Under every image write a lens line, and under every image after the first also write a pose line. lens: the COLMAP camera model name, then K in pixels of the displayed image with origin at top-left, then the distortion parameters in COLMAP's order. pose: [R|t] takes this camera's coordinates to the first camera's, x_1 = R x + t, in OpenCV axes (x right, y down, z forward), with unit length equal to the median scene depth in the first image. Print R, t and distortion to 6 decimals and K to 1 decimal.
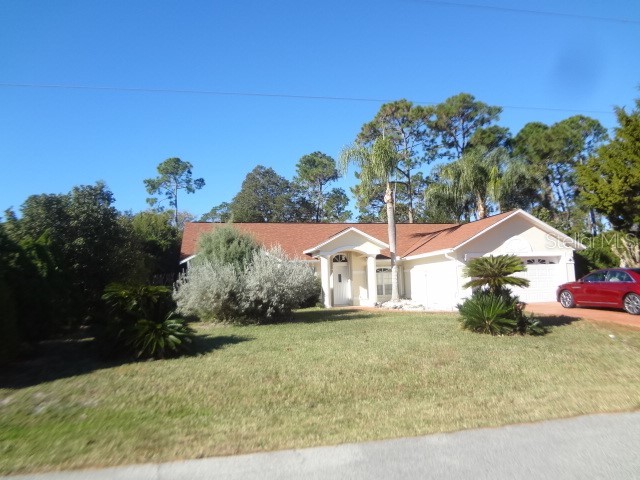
lens RADIAL K [[478.9, 0, 321.8], [0, 478.9, 241.5], [0, 0, 1]] dist [-0.051482, 0.014251]
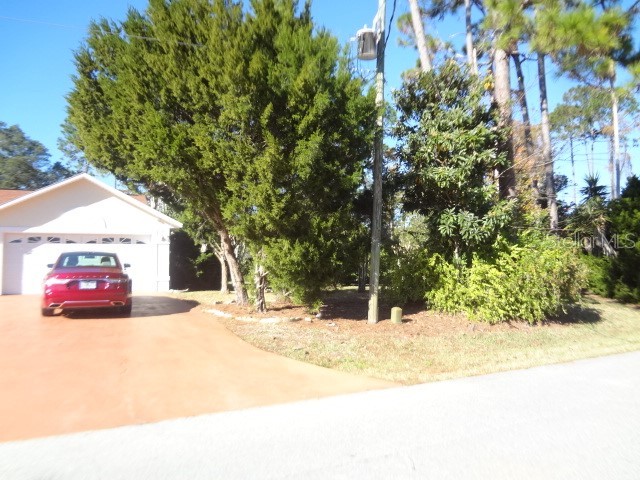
lens RADIAL K [[478.9, 0, 325.0], [0, 478.9, 237.2], [0, 0, 1]] dist [-0.051482, 0.014251]
pose [[0.972126, 0.026464, 0.232959, 0.539990], [-0.035116, 0.998836, 0.033073, -0.002014], [-0.231813, -0.040331, 0.971924, 0.119121]]
